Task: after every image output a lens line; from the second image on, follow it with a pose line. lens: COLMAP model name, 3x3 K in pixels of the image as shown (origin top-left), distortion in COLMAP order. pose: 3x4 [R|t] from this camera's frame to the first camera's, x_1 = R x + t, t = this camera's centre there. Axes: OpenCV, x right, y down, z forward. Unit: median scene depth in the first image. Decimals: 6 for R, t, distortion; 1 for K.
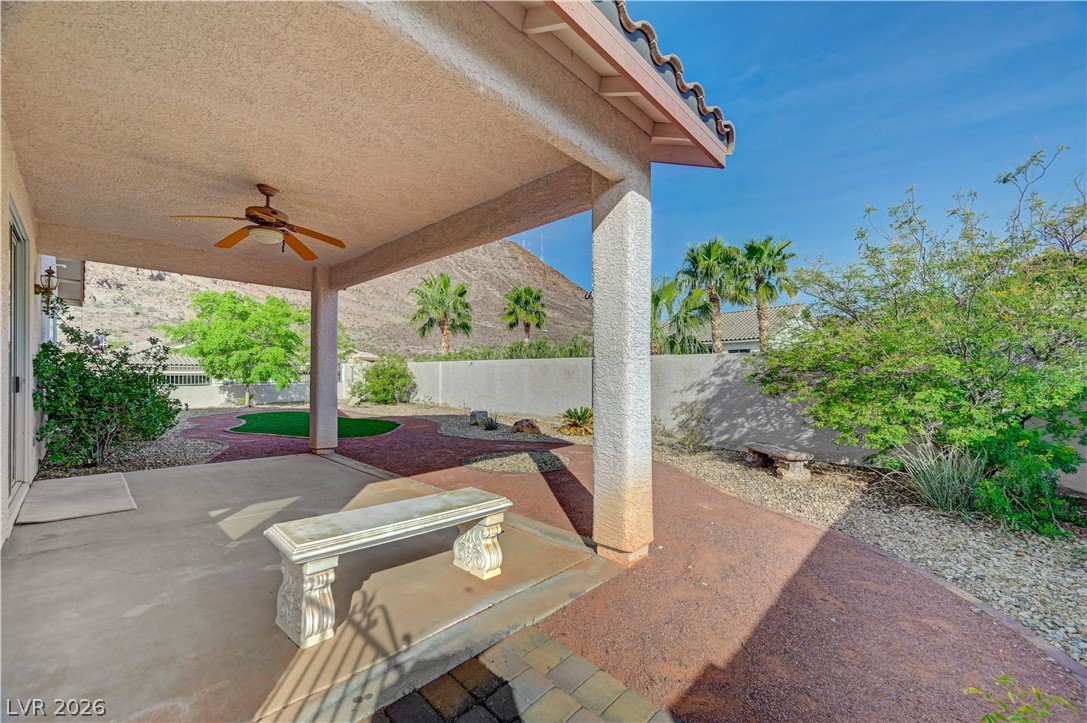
lens RADIAL K [[434.6, 0, 547.9], [0, 434.6, 373.5], [0, 0, 1]] dist [0.000994, 0.000321]
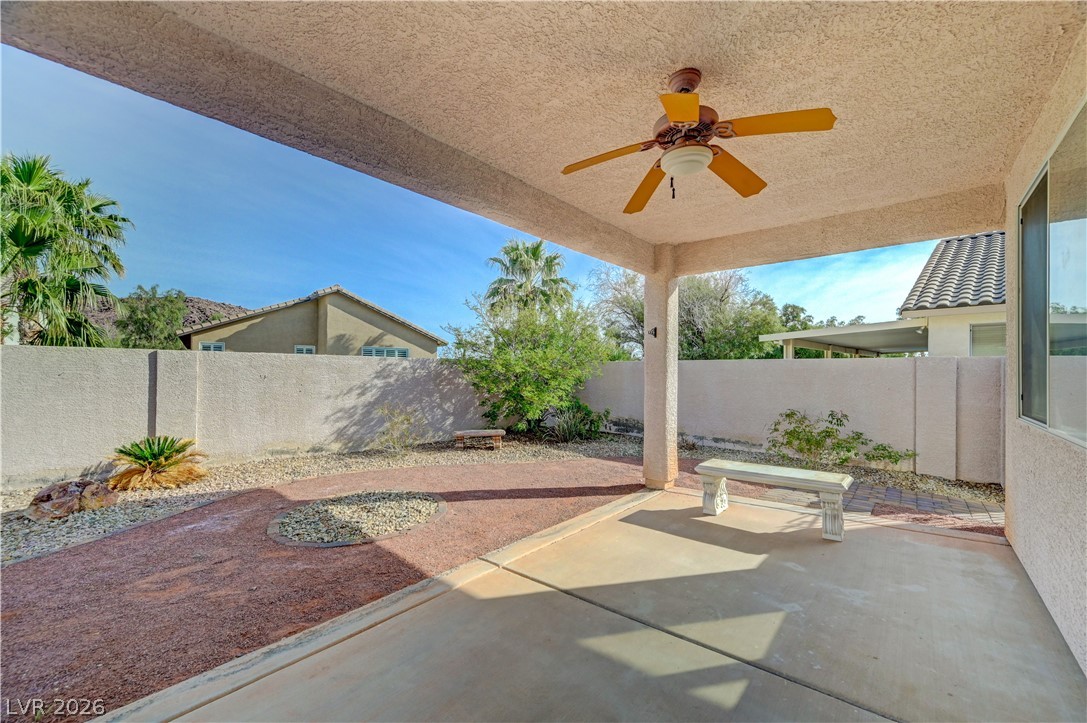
lens RADIAL K [[434.9, 0, 557.2], [0, 434.9, 365.1], [0, 0, 1]] dist [0.015718, 0.000192]
pose [[-0.060800, 0.009540, 0.998104, -0.666671], [-0.007120, 0.999925, -0.009991, -0.018875], [-0.998125, -0.007714, -0.060727, 0.656531]]
